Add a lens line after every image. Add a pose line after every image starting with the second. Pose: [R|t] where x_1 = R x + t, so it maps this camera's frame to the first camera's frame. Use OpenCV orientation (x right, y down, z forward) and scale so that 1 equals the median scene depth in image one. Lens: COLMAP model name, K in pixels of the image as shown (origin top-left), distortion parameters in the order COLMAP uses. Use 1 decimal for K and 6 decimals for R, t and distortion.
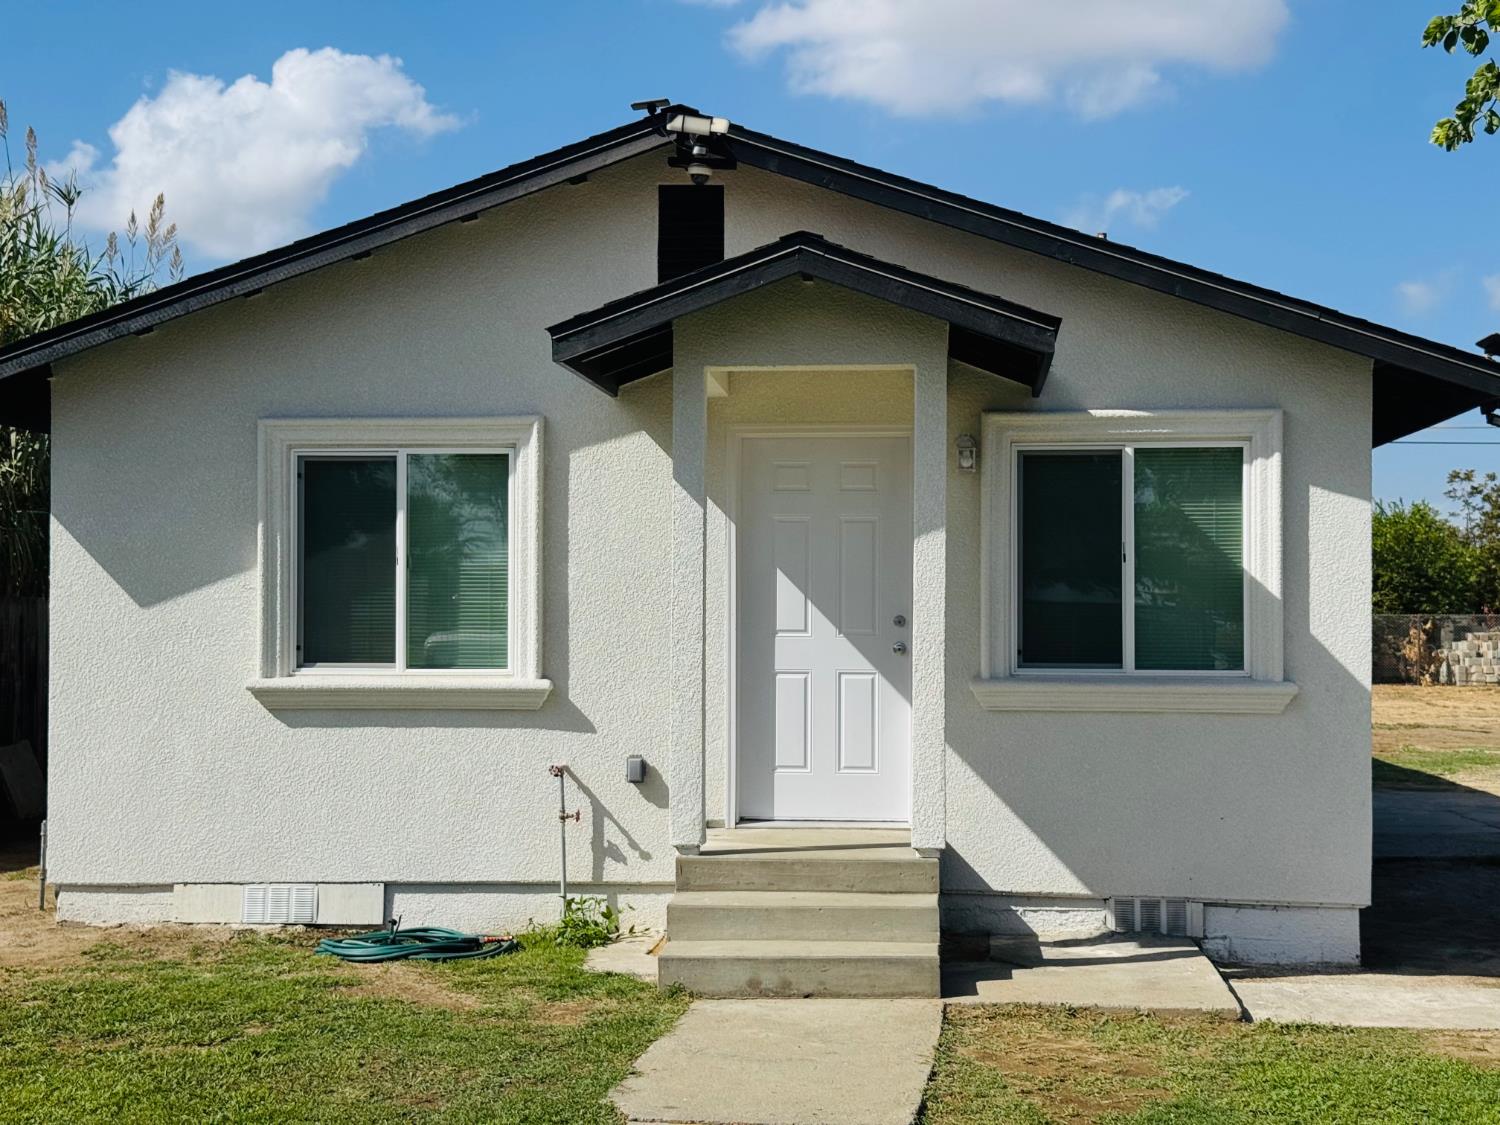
lens RADIAL K [[2075.6, 0, 753.9], [0, 2075.6, 582.0], [0, 0, 1]] dist [0.135432, -0.065127]
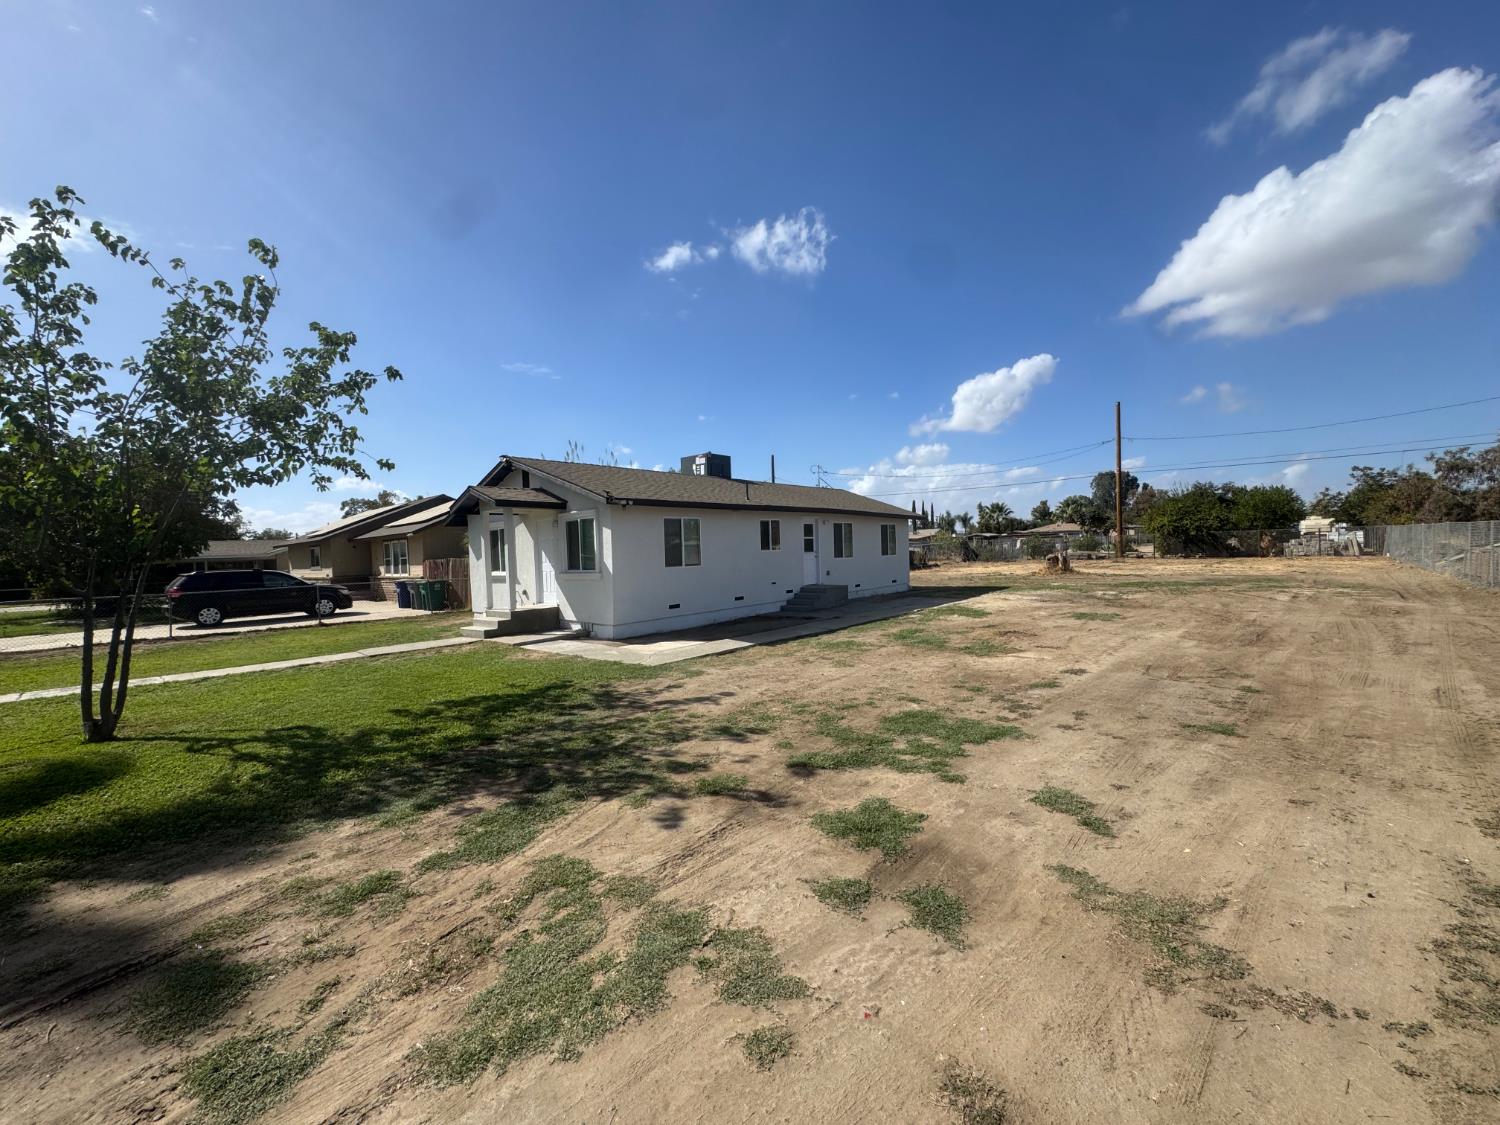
lens RADIAL K [[597.3, 0, 747.8], [0, 597.3, 564.3], [0, 0, 1]] dist [-0.000578, 0.000166]
pose [[0.807103, -0.019601, -0.590086, 1.208506], [0.050169, 0.998111, 0.035465, 0.002142], [0.588276, -0.058228, 0.806561, 0.193280]]
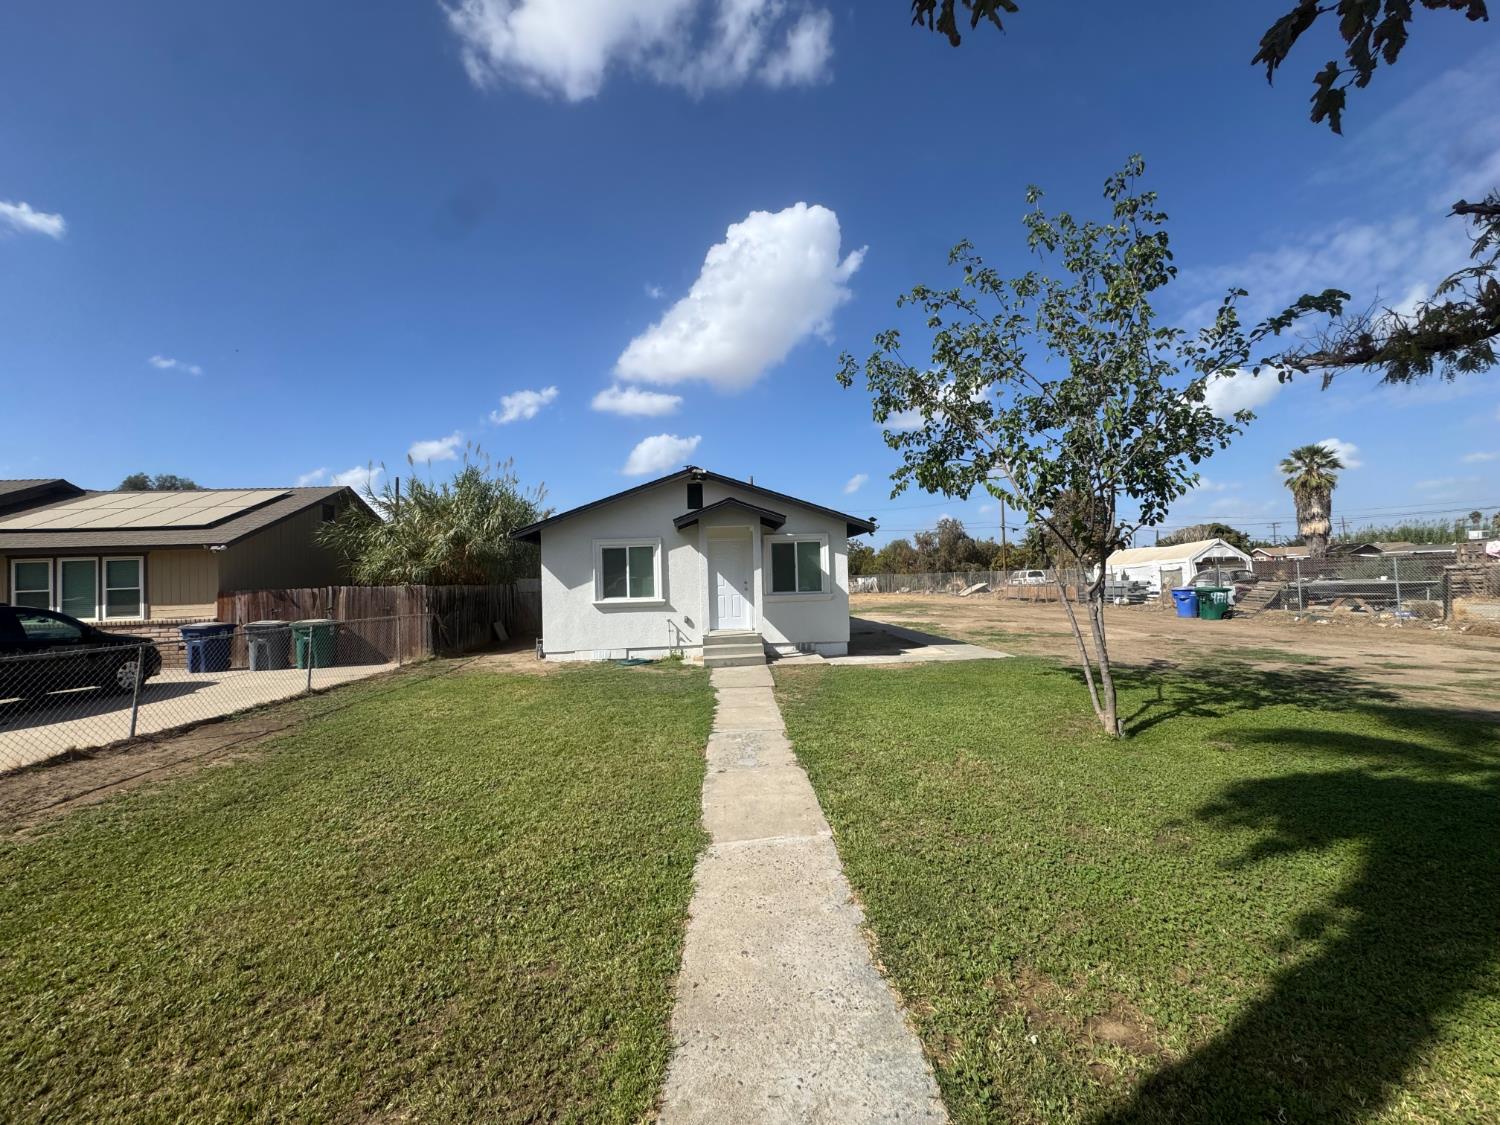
lens RADIAL K [[596.3, 0, 746.1], [0, 596.3, 560.4], [0, 0, 1]] dist [-0.001979, -0.000125]
pose [[0.984793, -0.027011, 0.171618, -0.145651], [0.029835, 0.999458, -0.013894, -0.010746], [-0.171150, 0.018802, 0.985066, -0.241356]]
